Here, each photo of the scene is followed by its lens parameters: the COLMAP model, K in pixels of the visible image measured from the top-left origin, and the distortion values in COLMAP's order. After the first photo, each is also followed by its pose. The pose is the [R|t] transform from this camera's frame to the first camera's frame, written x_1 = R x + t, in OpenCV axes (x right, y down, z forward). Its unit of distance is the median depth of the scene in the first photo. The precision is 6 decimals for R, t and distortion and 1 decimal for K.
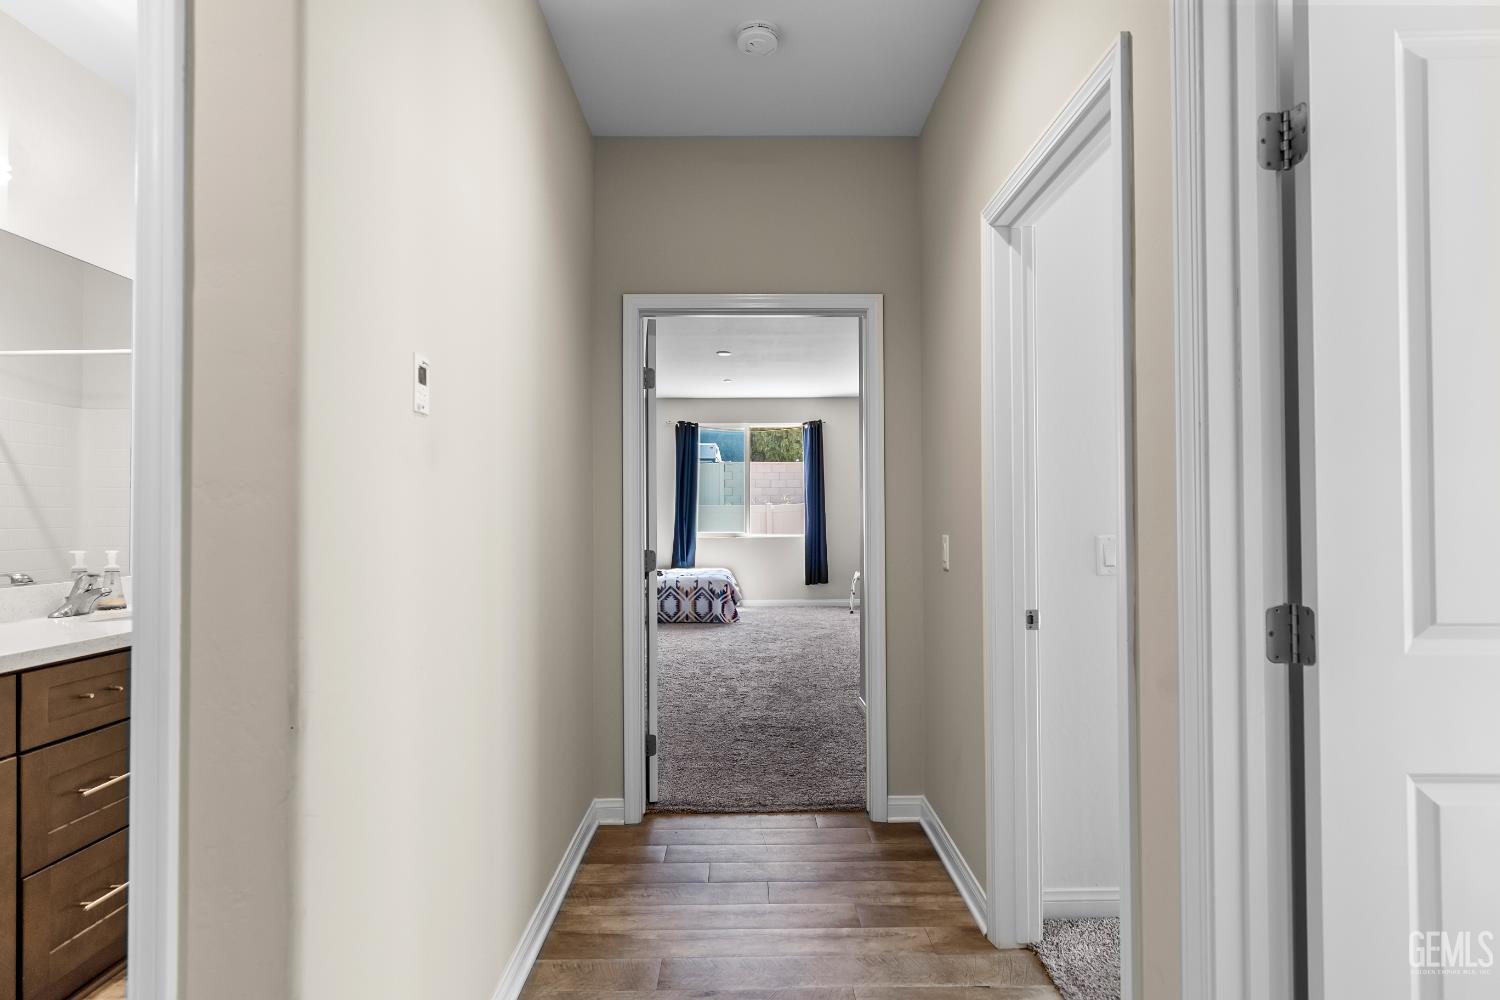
lens RADIAL K [[809.9, 0, 750.0], [0, 809.9, 500.0], [0, 0, 1]] dist [-0.001156, -0.000212]
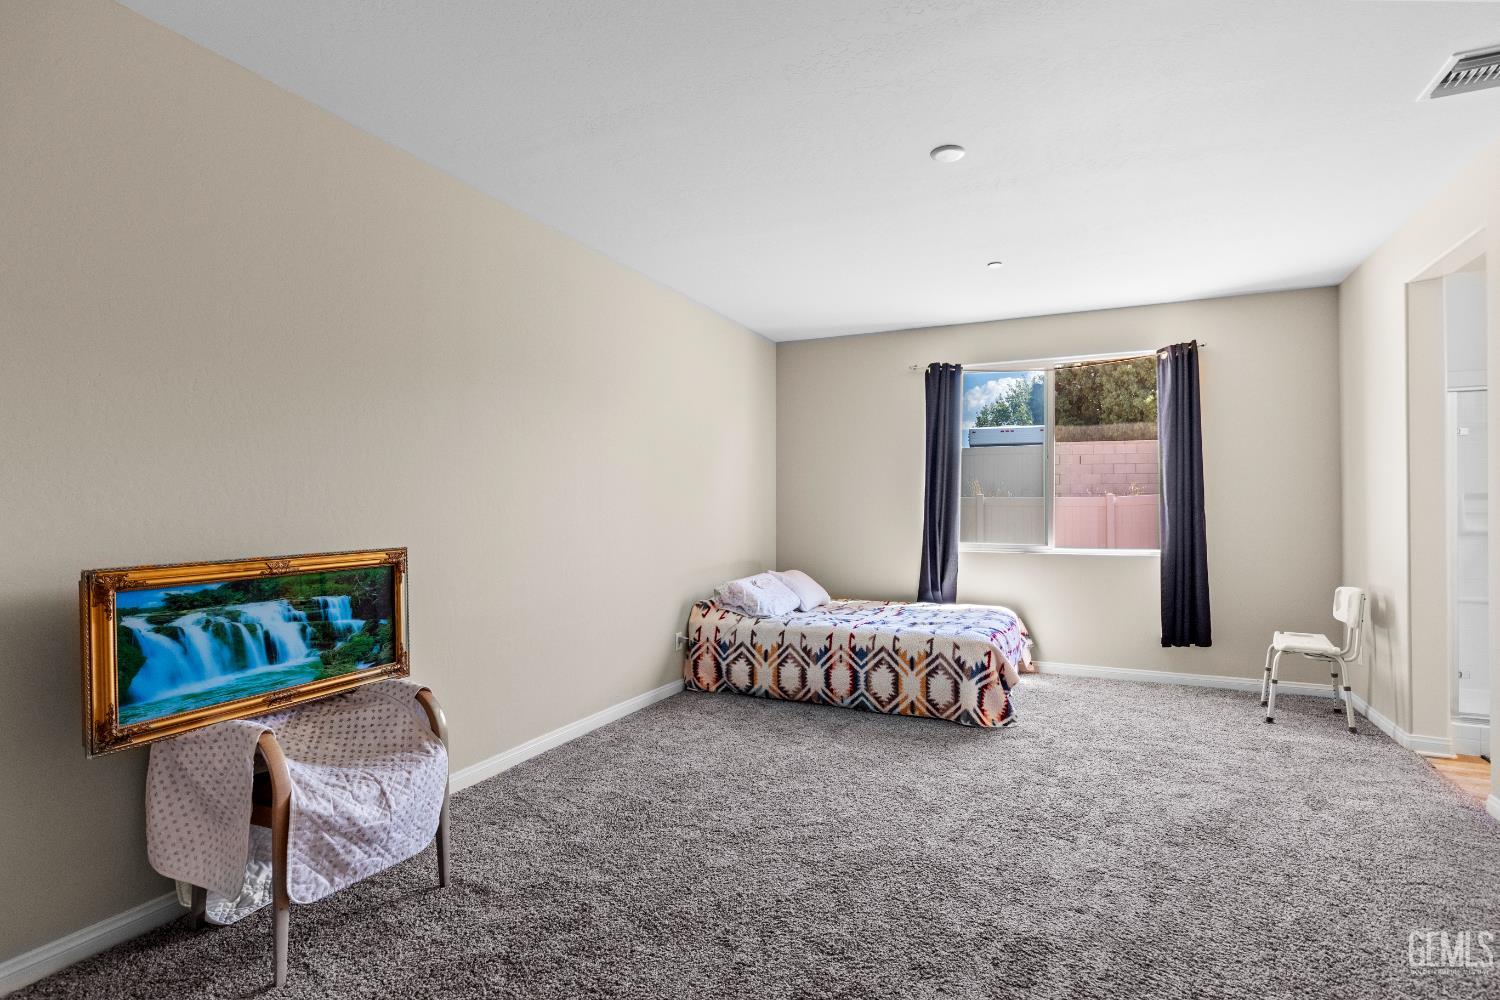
lens RADIAL K [[749.7, 0, 750.0], [0, 749.7, 500.0], [0, 0, 1]] dist [0.000150, -0.000061]
pose [[0.906135, 0.000151, -0.422988, 0.035592], [0.002913, 0.999974, 0.006599, 0.003021], [0.422978, -0.007212, 0.906111, 0.498729]]
